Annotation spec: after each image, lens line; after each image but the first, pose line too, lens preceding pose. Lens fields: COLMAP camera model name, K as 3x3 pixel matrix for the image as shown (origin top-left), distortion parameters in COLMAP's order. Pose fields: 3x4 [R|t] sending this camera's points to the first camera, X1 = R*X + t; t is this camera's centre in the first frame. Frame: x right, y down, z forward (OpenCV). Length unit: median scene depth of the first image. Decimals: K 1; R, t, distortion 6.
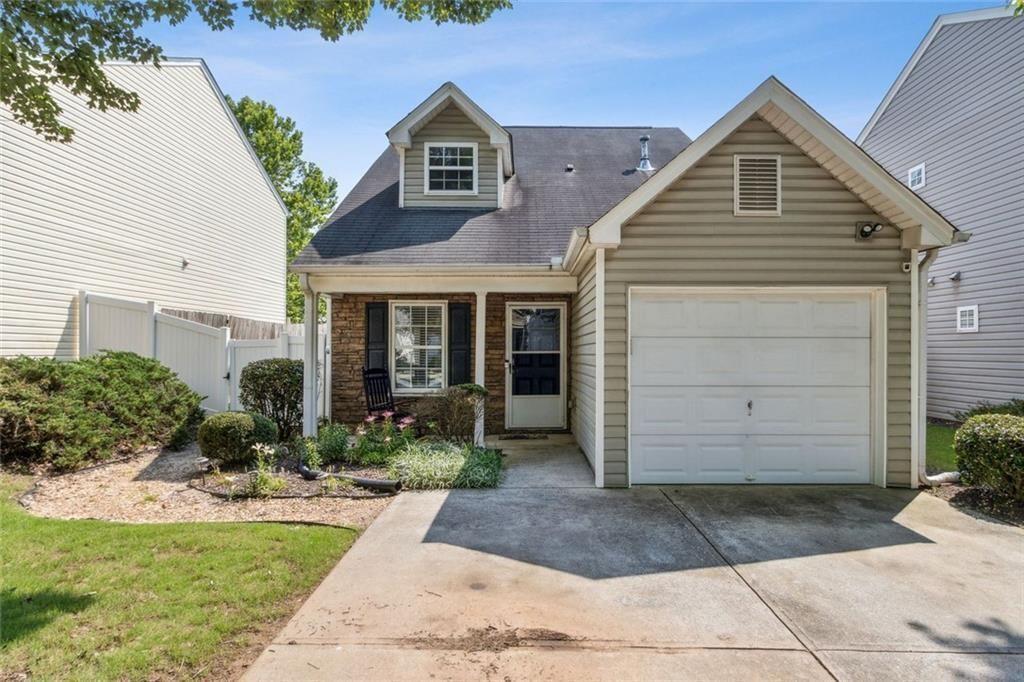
lens RADIAL K [[511.8, 0, 521.9], [0, 511.8, 345.9], [0, 0, 1]] dist [0.003060, -0.000989]
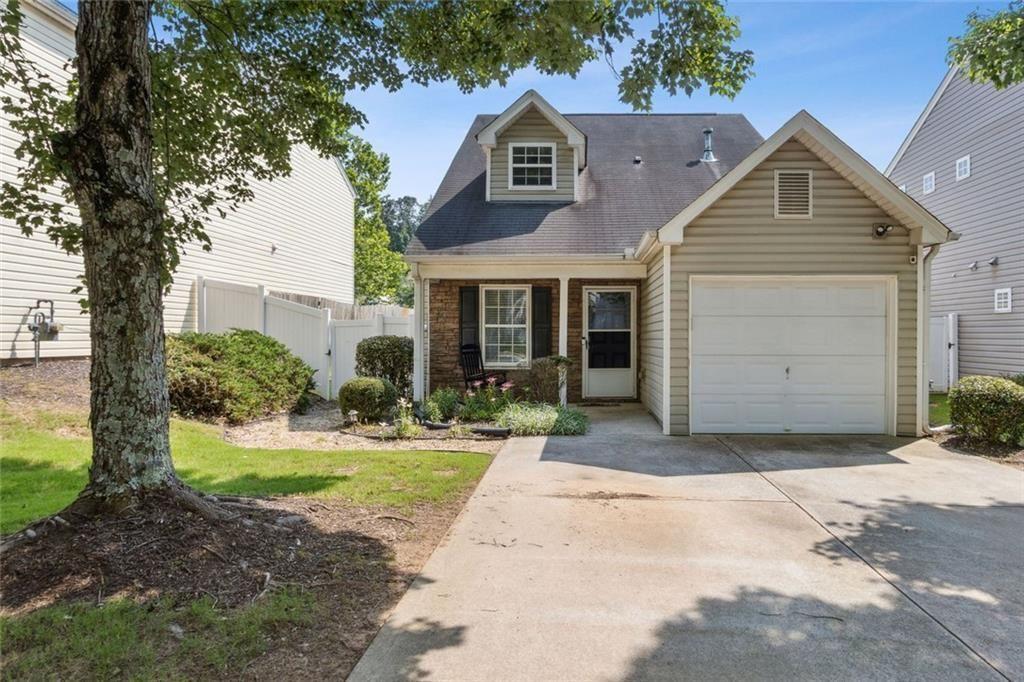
lens RADIAL K [[534.3, 0, 567.3], [0, 534.3, 333.7], [0, 0, 1]] dist [-0.000442, 0.000589]
pose [[0.999561, 0.000158, -0.029642, -0.032797], [0.000166, 0.999940, 0.010951, 0.007654], [0.029642, -0.010951, 0.999501, -0.198358]]
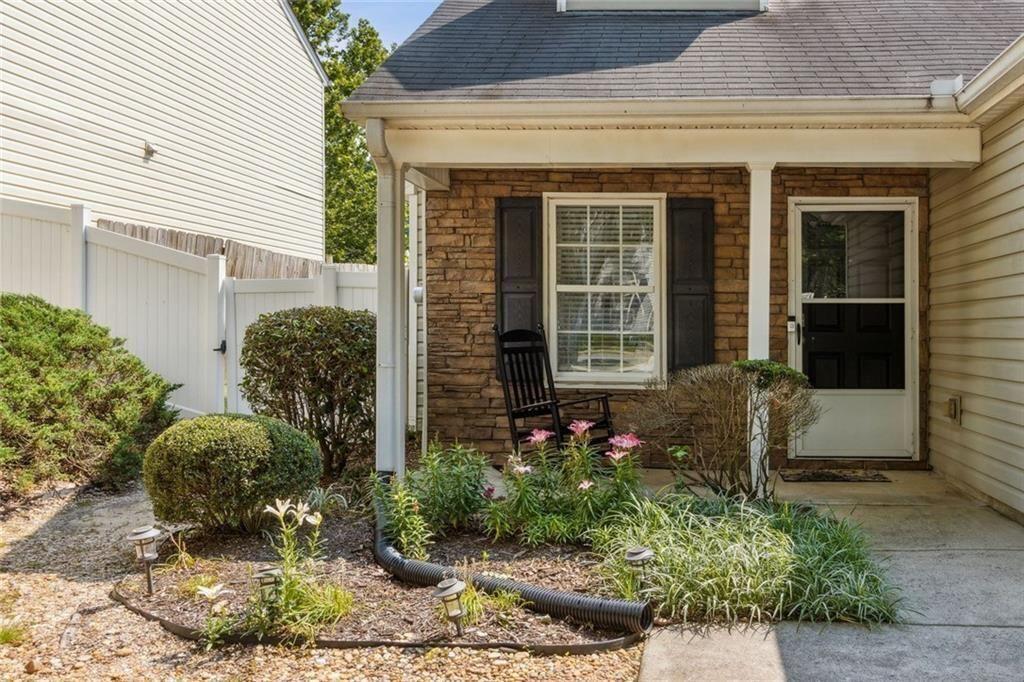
lens RADIAL K [[813.0, 0, 688.1], [0, 813.0, 353.0], [0, 0, 1]] dist [-0.002227, -0.004427]
pose [[0.999864, 0.013157, -0.009937, -0.123697], [-0.012705, 0.998940, 0.044238, 0.030371], [0.010509, -0.044105, 0.998972, 0.241678]]
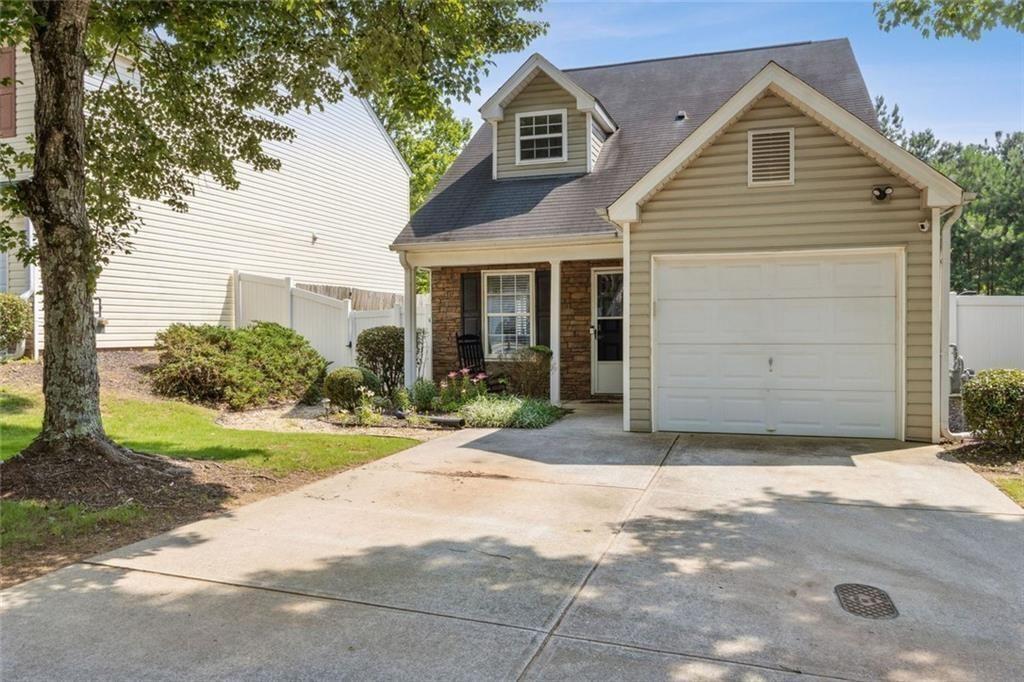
lens RADIAL K [[645.4, 0, 508.6], [0, 645.4, 328.5], [0, 0, 1]] dist [0.003405, -0.002290]
pose [[0.957067, -0.008059, -0.289753, 0.197117], [0.013222, 0.999787, 0.015867, 0.010988], [0.289563, -0.019017, 0.956970, -0.287706]]
